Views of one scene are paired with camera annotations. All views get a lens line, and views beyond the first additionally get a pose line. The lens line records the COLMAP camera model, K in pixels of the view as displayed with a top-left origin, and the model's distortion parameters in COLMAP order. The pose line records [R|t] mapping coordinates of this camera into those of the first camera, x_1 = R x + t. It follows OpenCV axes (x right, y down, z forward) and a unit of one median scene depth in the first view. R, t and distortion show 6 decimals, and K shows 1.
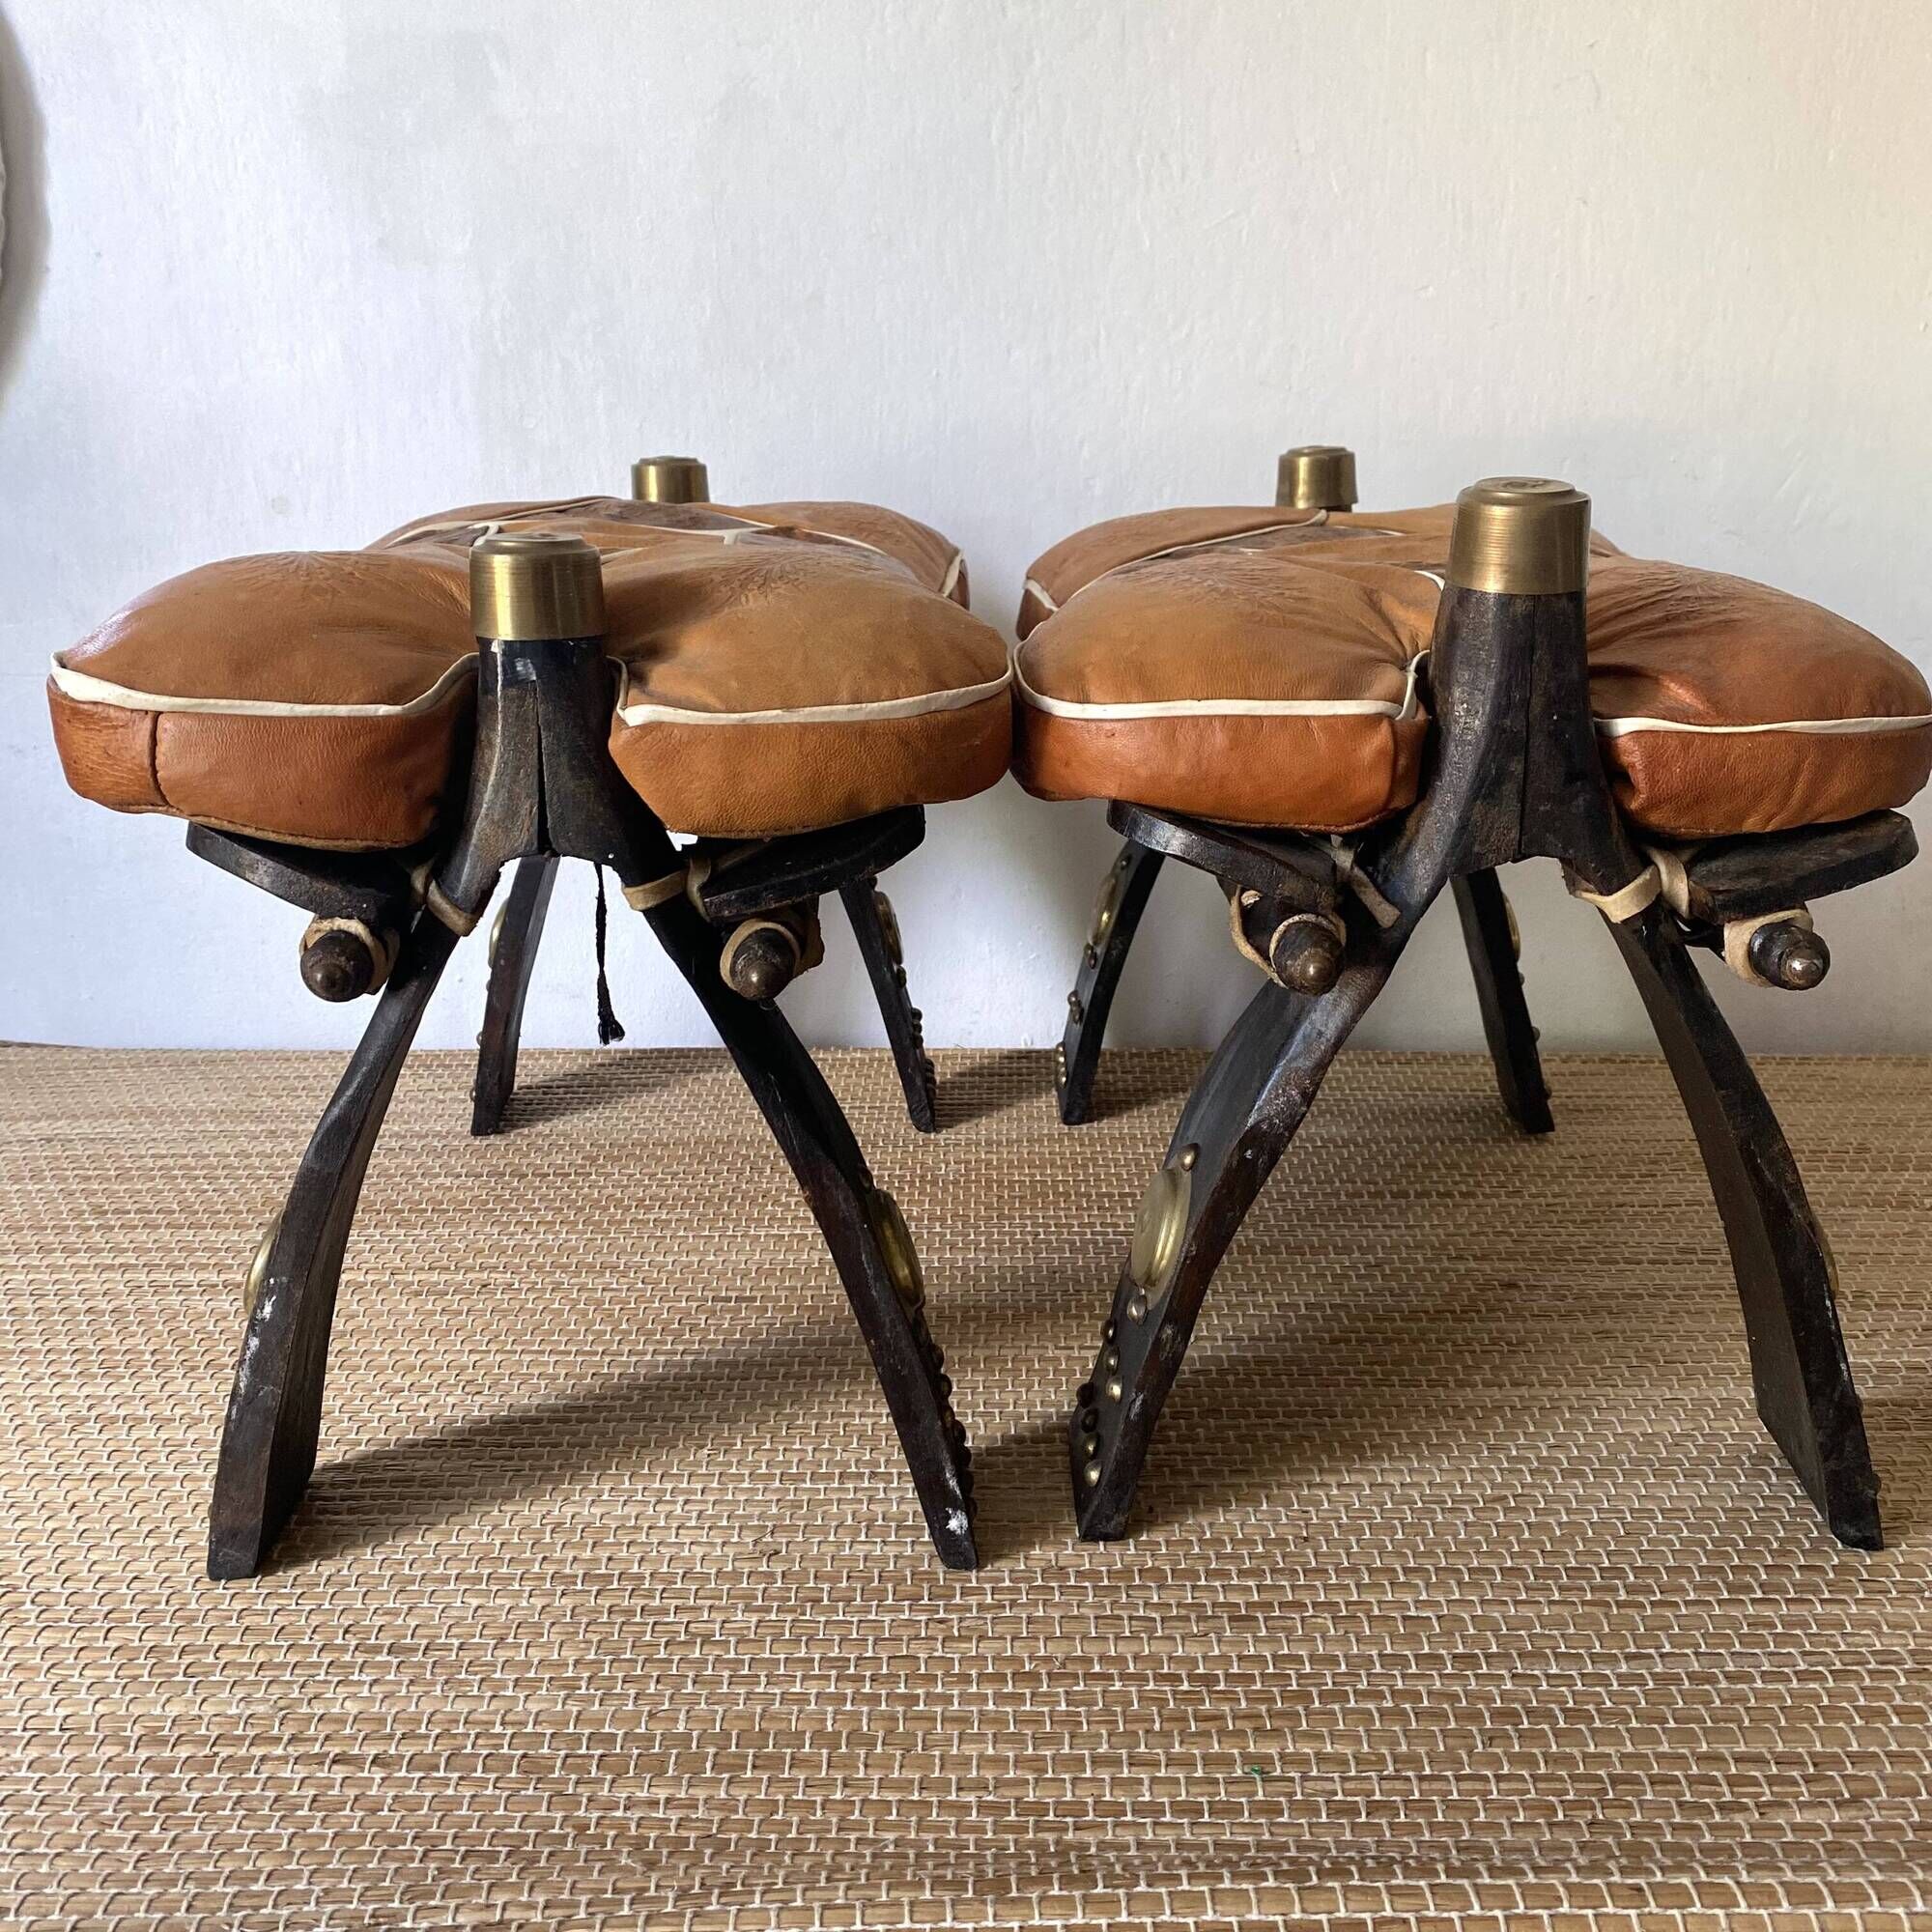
lens RADIAL K [[1970.4, 0, 974.9], [0, 1970.4, 929.4], [0, 0, 1]] dist [0.003893, 0.000000]
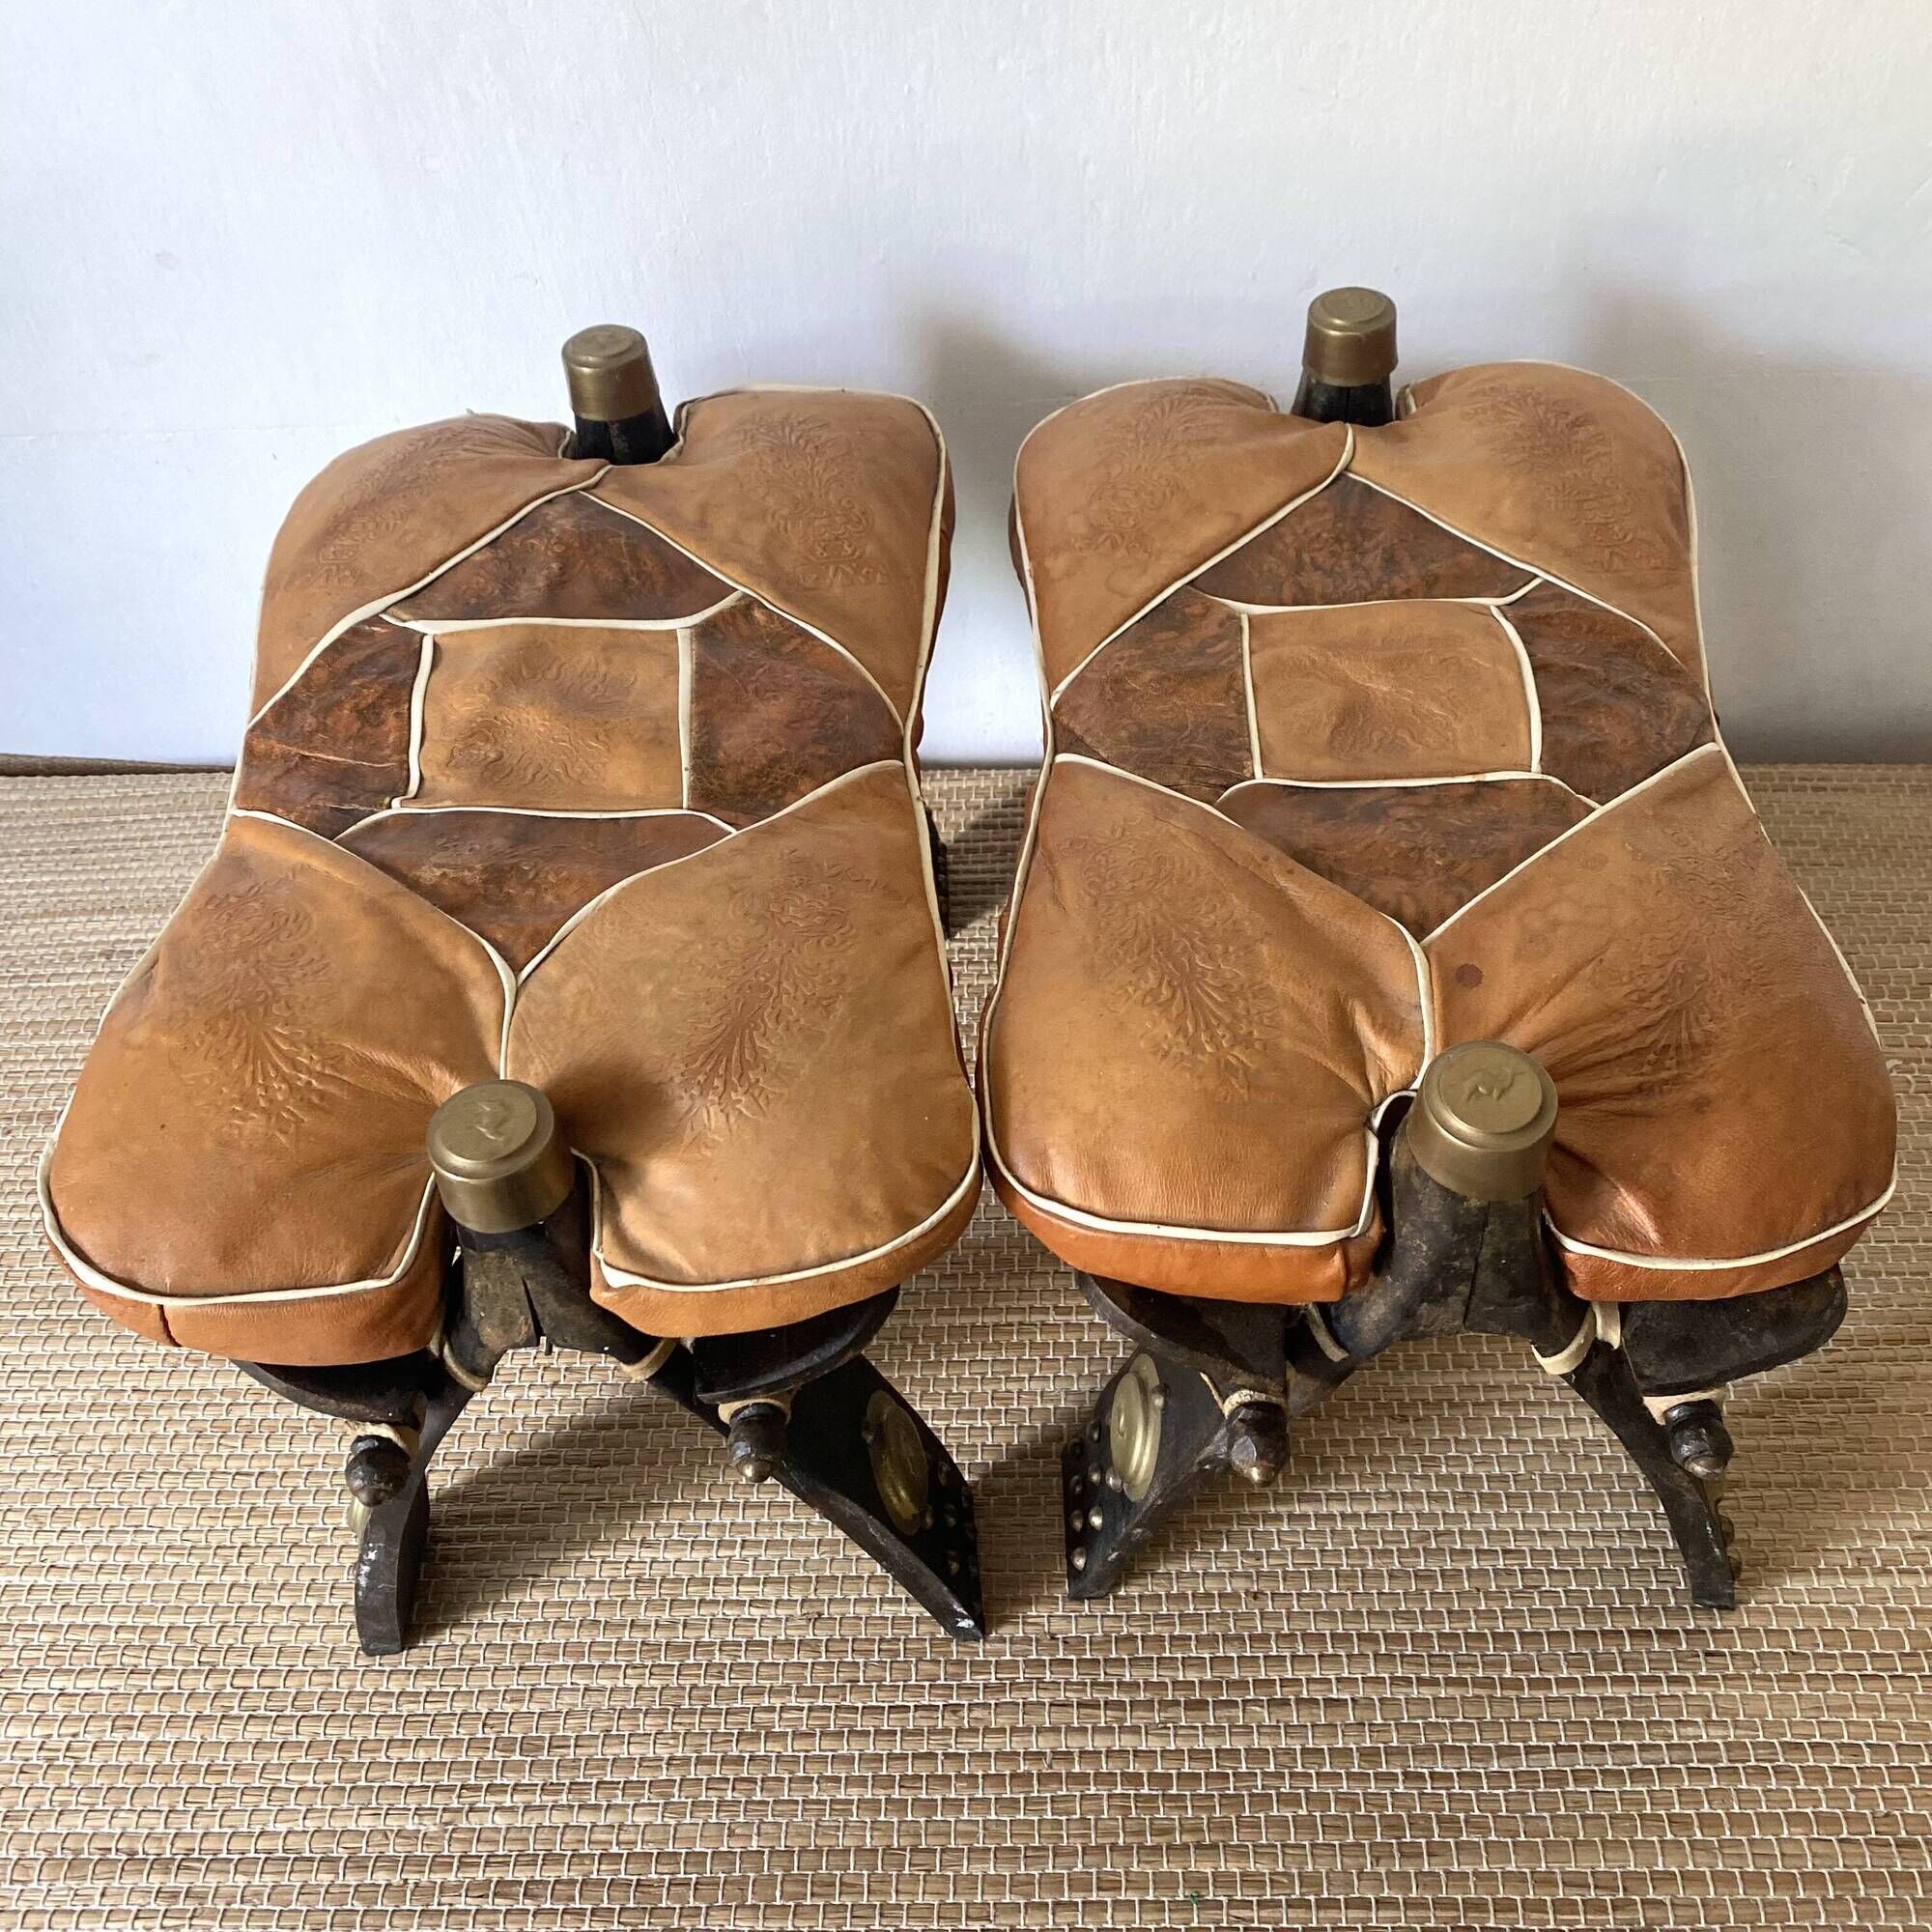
lens RADIAL K [[1970.4, 0, 994.5], [0, 1970.4, 936.8], [0, 0, 1]] dist [0.003893, 0.000000]
pose [[0.999184, -0.024451, -0.032154, 0.055325], [0.037634, 0.852677, 0.521081, -0.655992], [0.014676, -0.521865, 0.852902, 0.173143]]
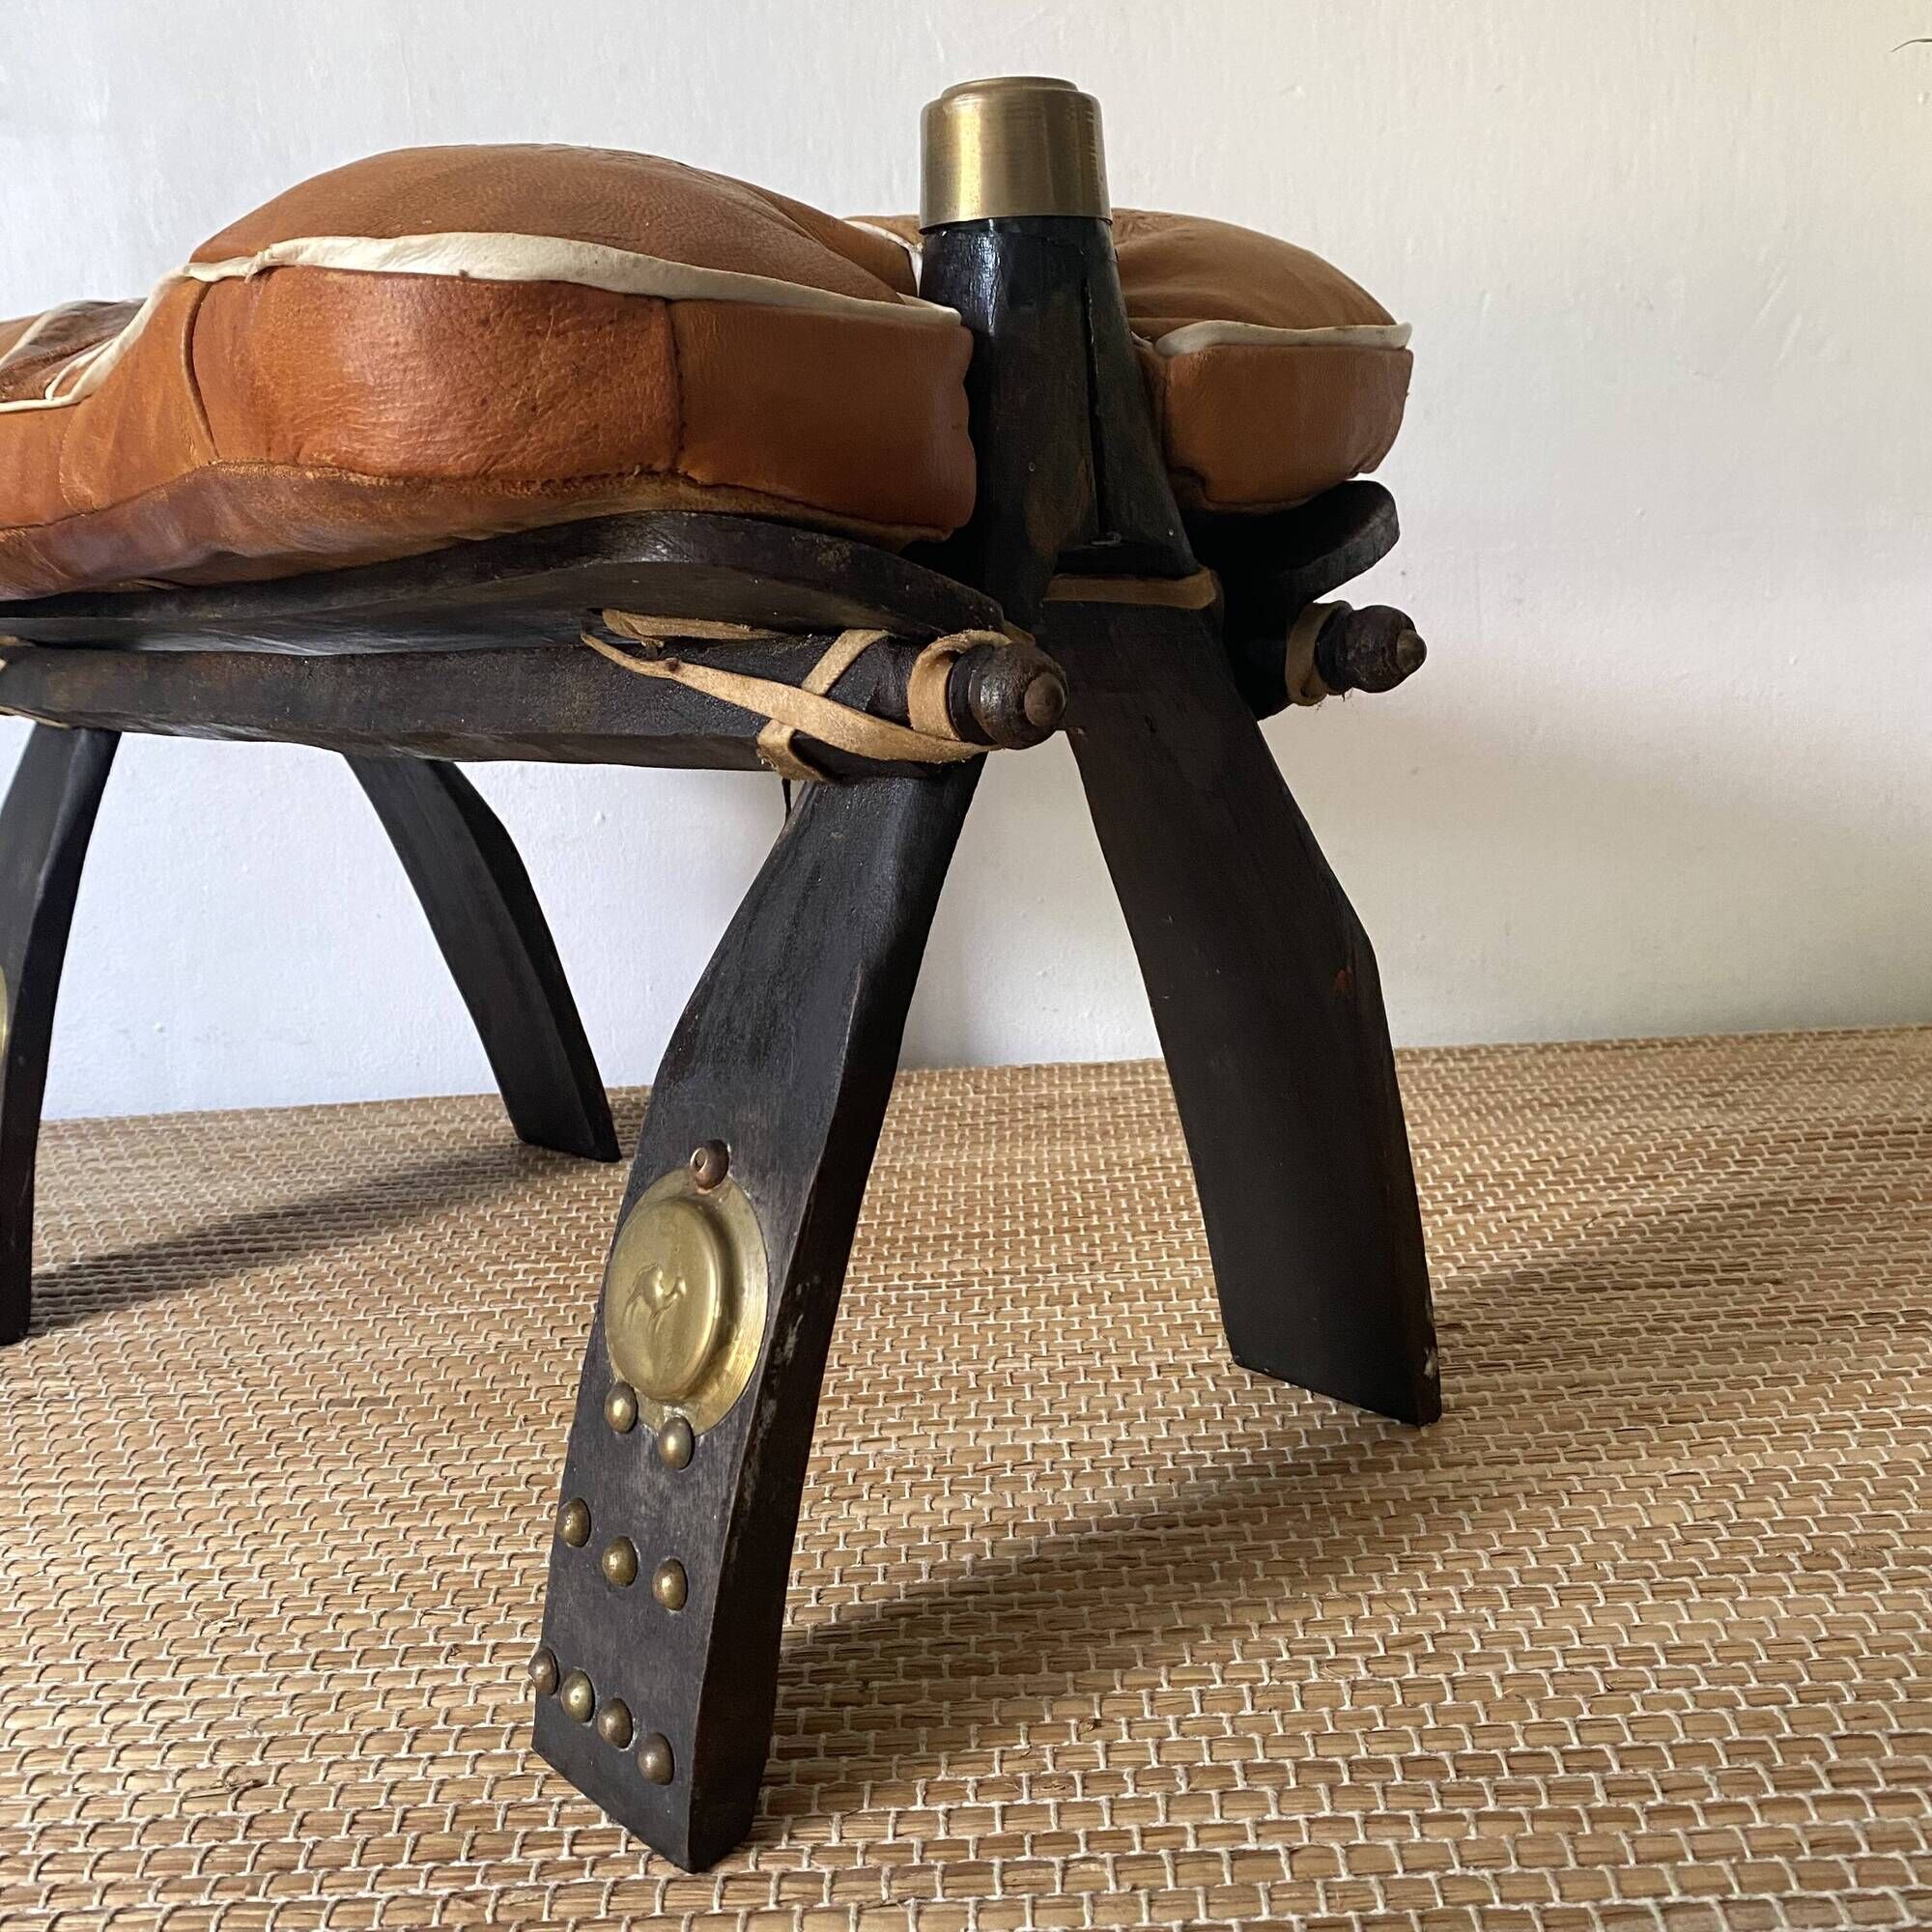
lens RADIAL K [[1970.4, 0, 965.7], [0, 1970.4, 930.6], [0, 0, 1]] dist [0.003893, 0.000000]
pose [[0.998305, -0.053838, -0.022109, 0.150127], [0.052342, 0.996614, -0.063411, 0.092755], [0.025448, 0.062147, 0.997743, 0.347158]]
